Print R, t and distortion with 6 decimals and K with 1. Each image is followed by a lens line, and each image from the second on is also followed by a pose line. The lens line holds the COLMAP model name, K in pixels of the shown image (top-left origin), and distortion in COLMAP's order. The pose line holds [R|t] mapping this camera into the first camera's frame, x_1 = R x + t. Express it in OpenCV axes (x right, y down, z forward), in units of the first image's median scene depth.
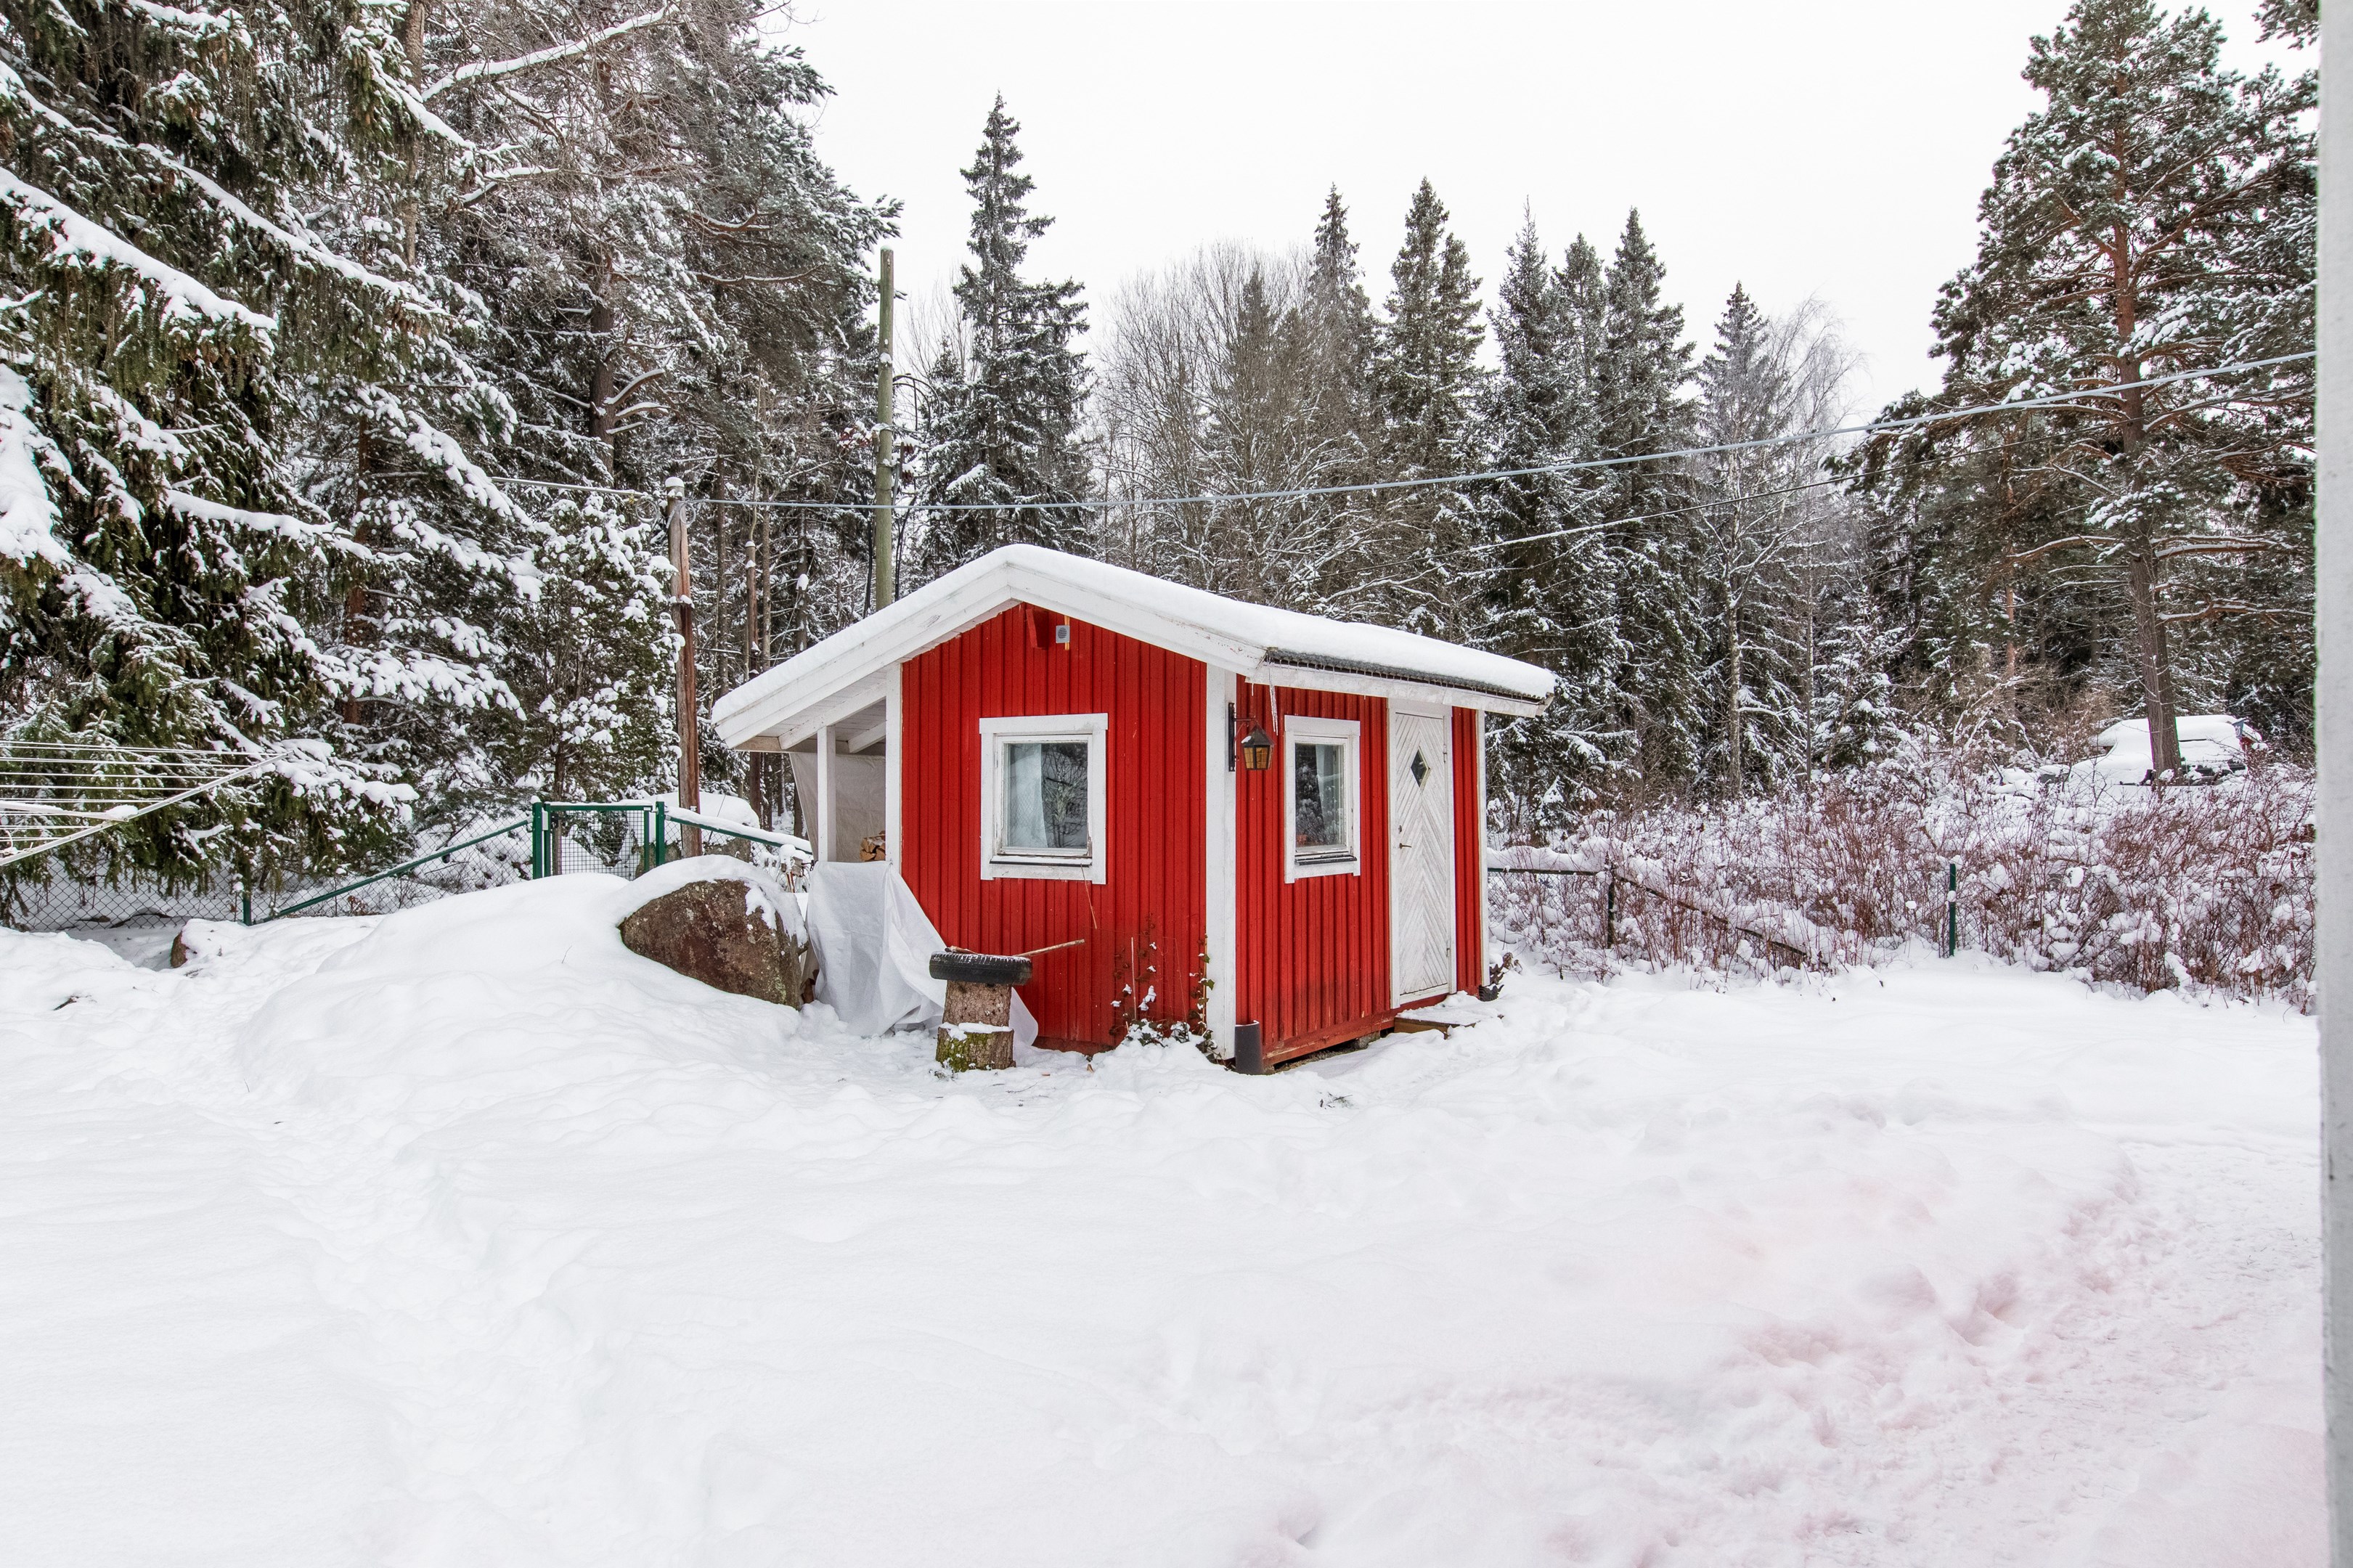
lens RADIAL K [[1567.3, 0, 1176.5], [0, 1567.3, 784.0], [0, 0, 1]] dist [0.055473, -0.000242]
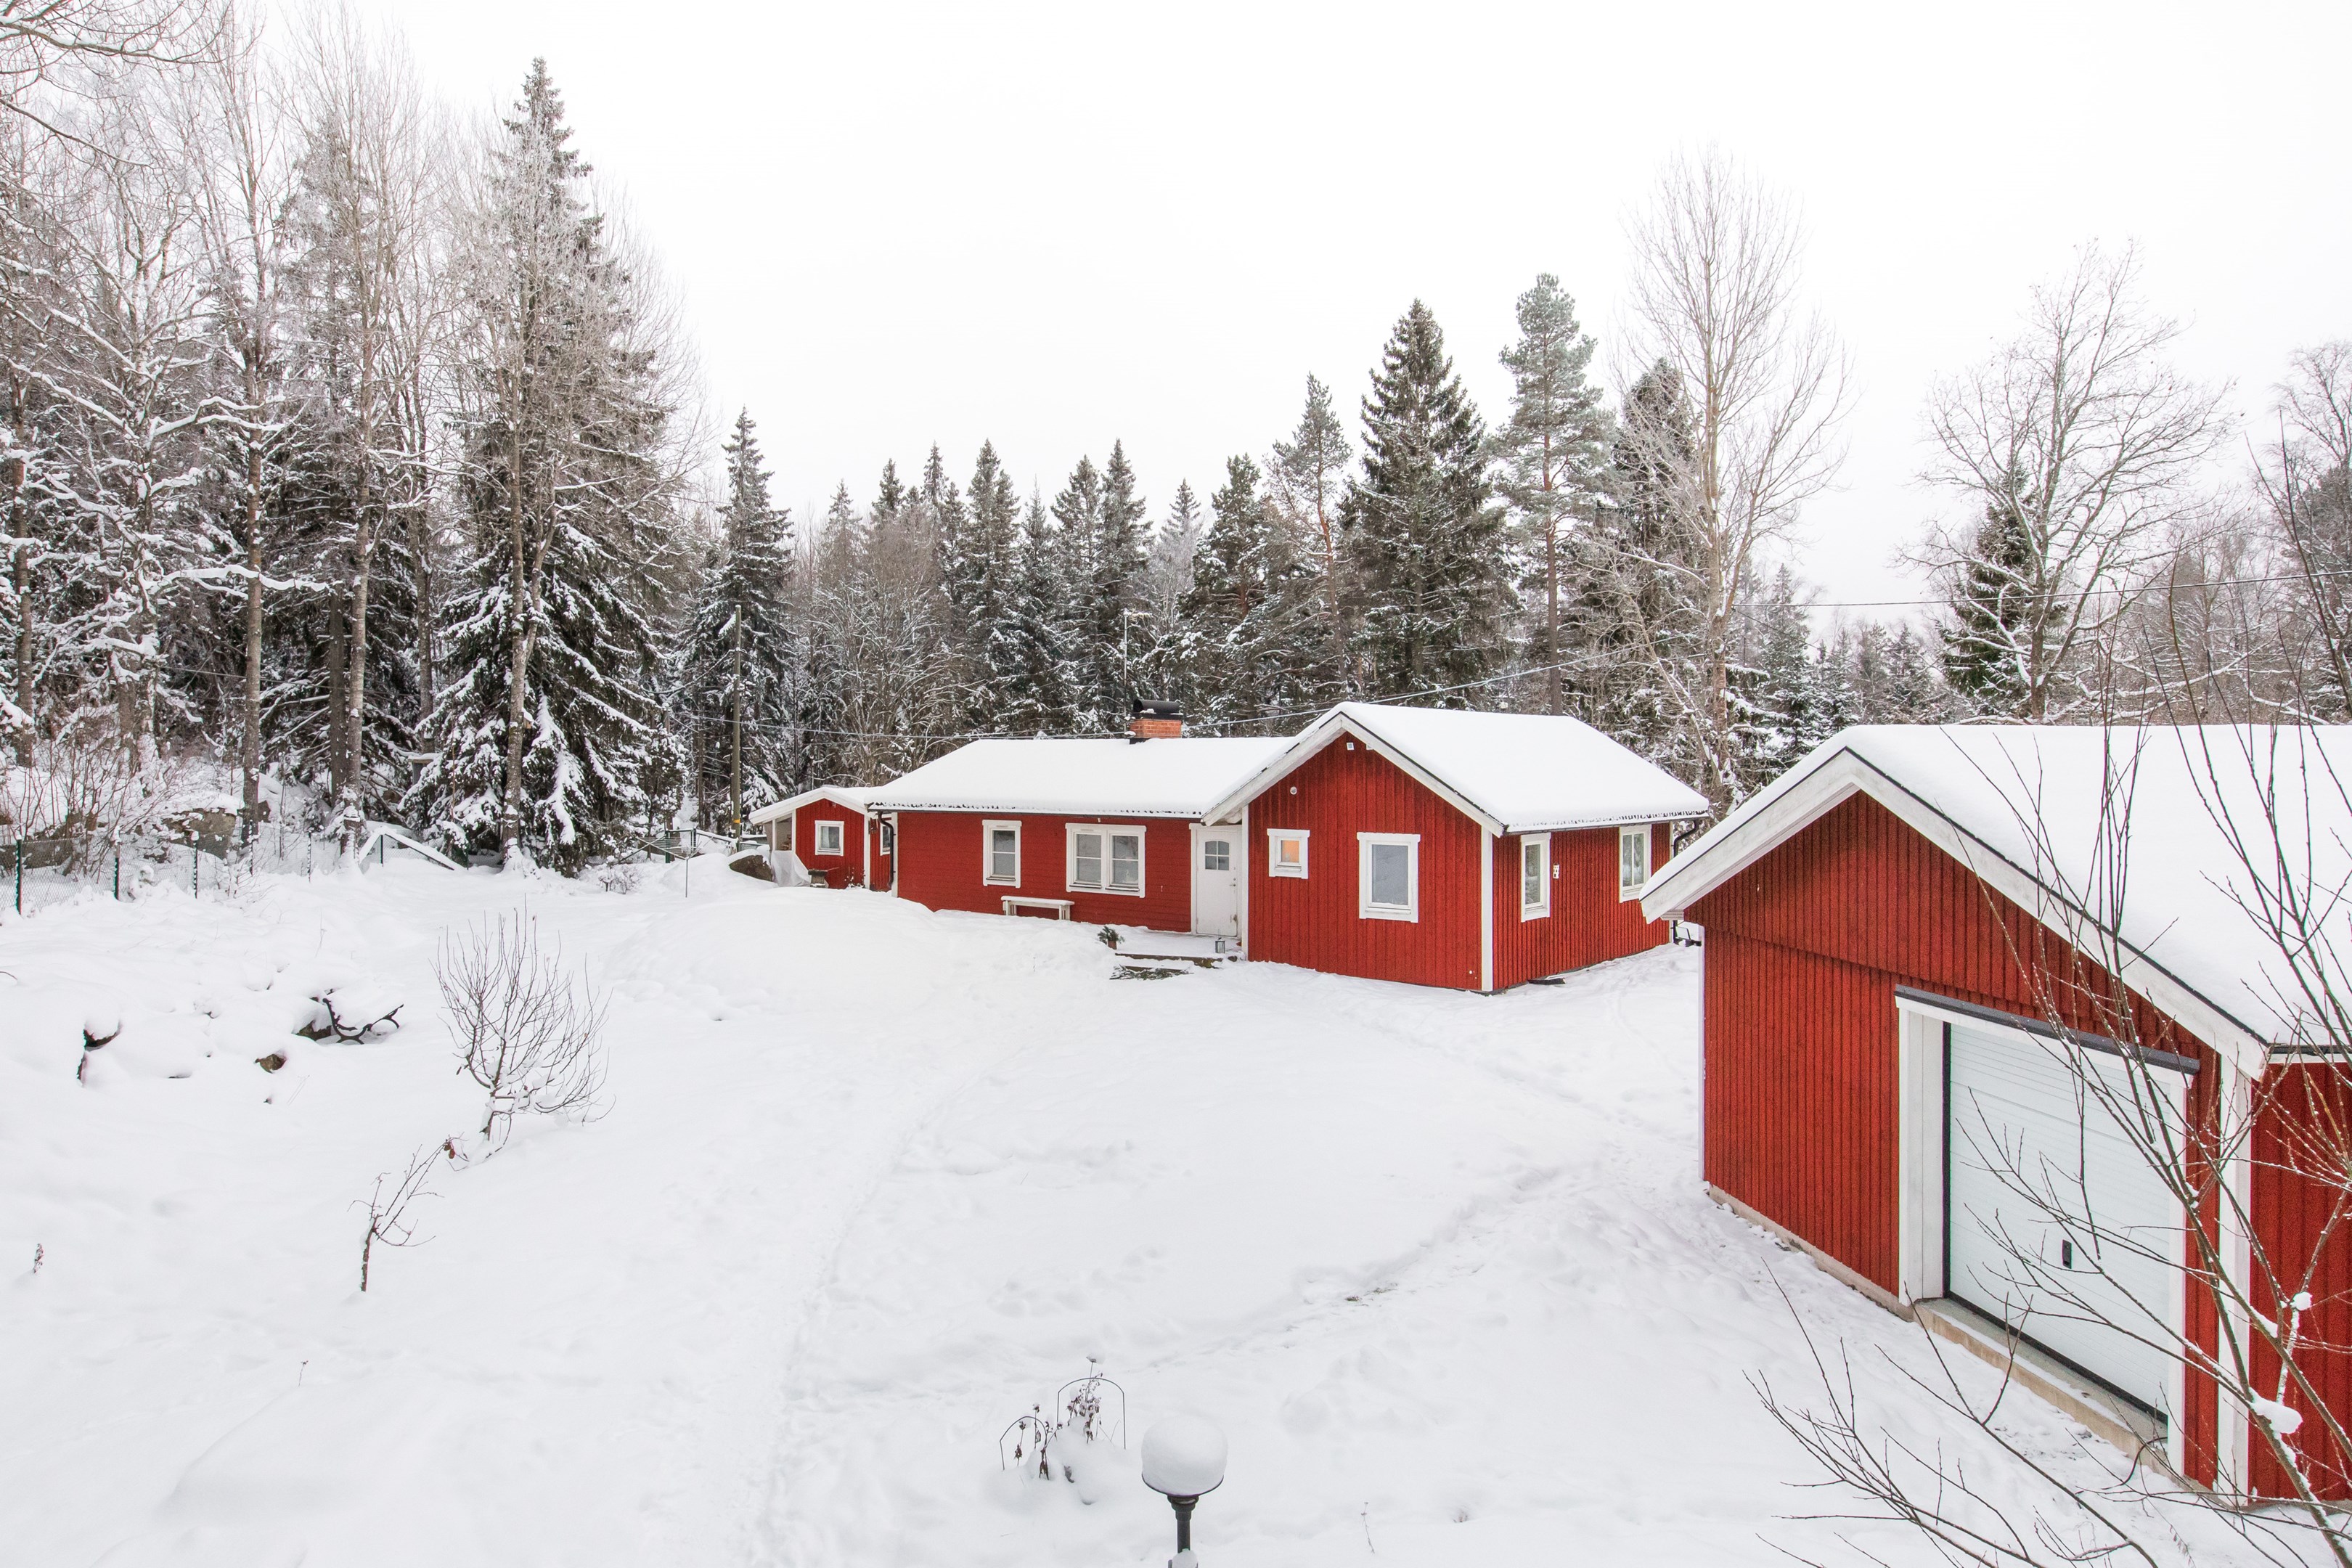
lens RADIAL K [[1426.9, 0, 1099.4], [0, 1426.9, 787.2], [0, 0, 1]] dist [0.000385, -0.000974]
pose [[0.981784, 0.007500, 0.189853, -0.020717], [-0.013668, 0.999420, 0.031203, -0.058888], [-0.189509, -0.033229, 0.981317, -0.689136]]
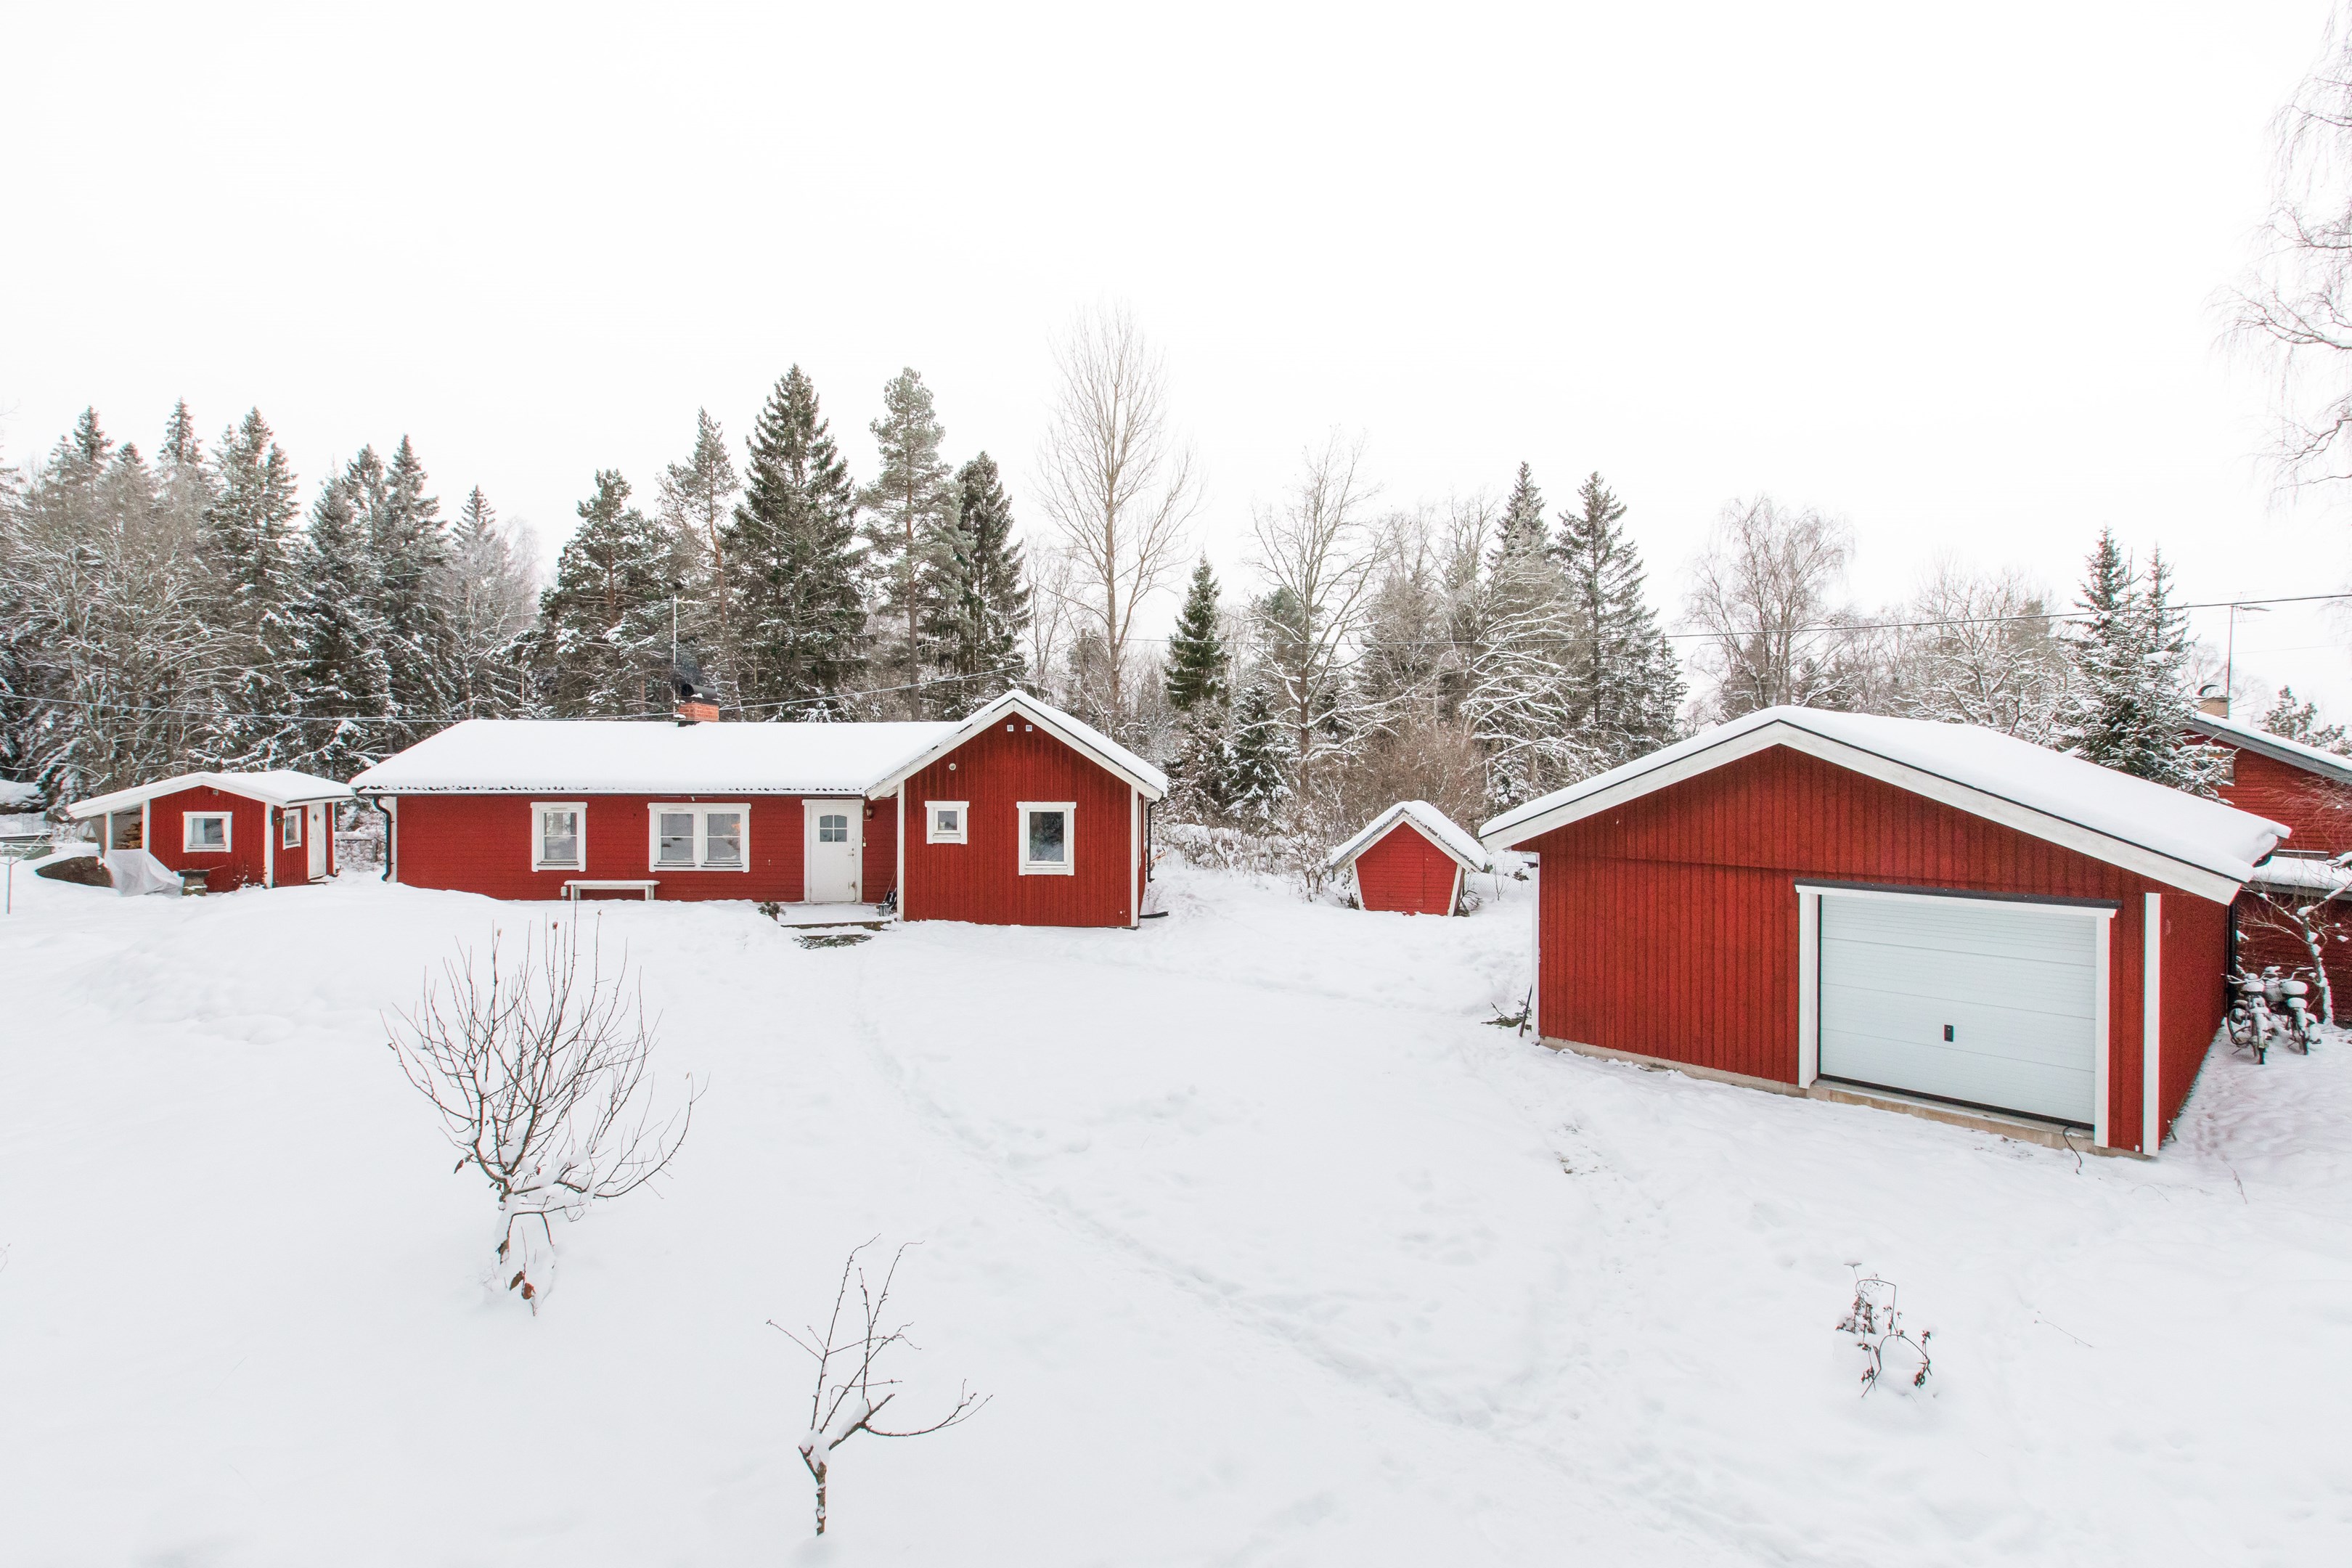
lens RADIAL K [[1092.6, 0, 1176.0], [0, 1092.6, 784.0], [0, 0, 1]] dist [0.004015, -0.000566]
pose [[0.632213, -0.002042, 0.774792, -0.140319], [-0.023609, 0.999481, 0.021899, -0.047697], [-0.774434, -0.032137, 0.631837, -0.553254]]
